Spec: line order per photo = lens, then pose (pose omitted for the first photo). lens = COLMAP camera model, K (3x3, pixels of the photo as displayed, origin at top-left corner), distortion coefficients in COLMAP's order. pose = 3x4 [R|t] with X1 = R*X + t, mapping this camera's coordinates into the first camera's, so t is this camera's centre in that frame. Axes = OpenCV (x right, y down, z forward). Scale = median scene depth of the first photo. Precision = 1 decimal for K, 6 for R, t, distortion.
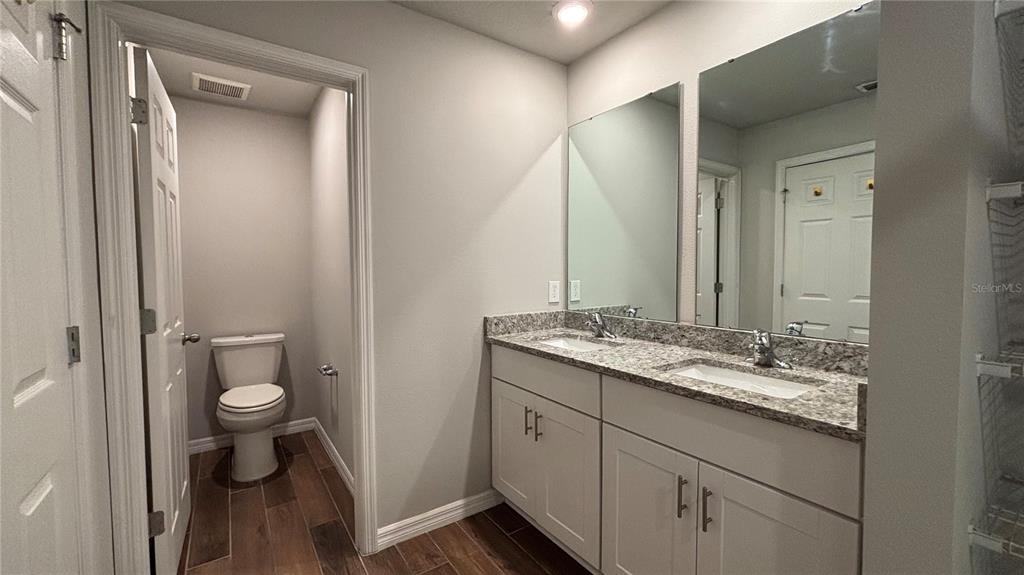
lens RADIAL K [[412.4, 0, 517.5], [0, 412.4, 289.3], [0, 0, 1]] dist [0.001274, -0.000066]
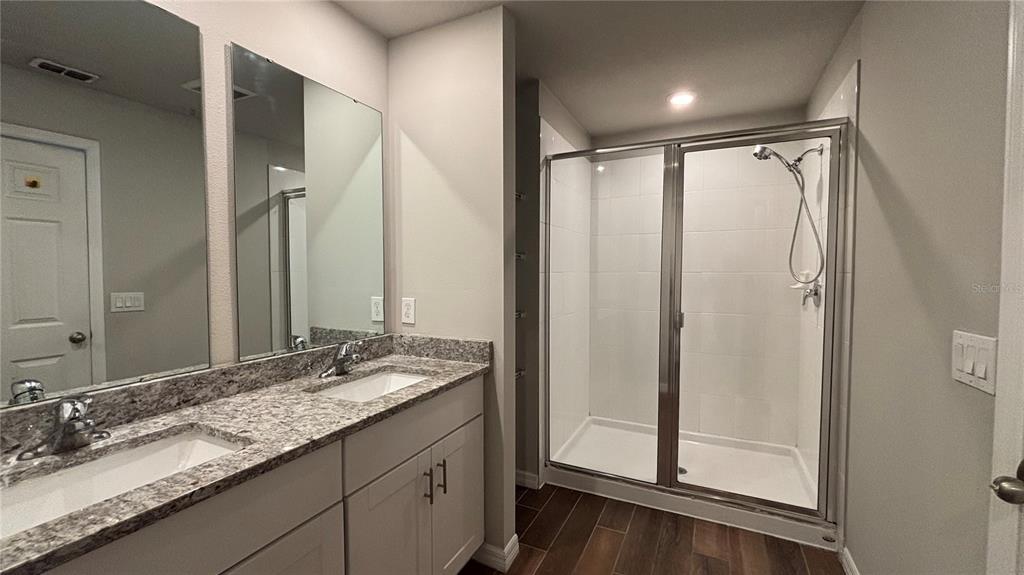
lens RADIAL K [[412.4, 0, 514.2], [0, 412.4, 286.1], [0, 0, 1]] dist [0.001274, -0.000066]
pose [[-0.495044, -0.031670, 0.868291, -0.520671], [0.037928, 0.997595, 0.058011, -0.087710], [-0.868040, 0.061651, -0.492652, 0.951074]]
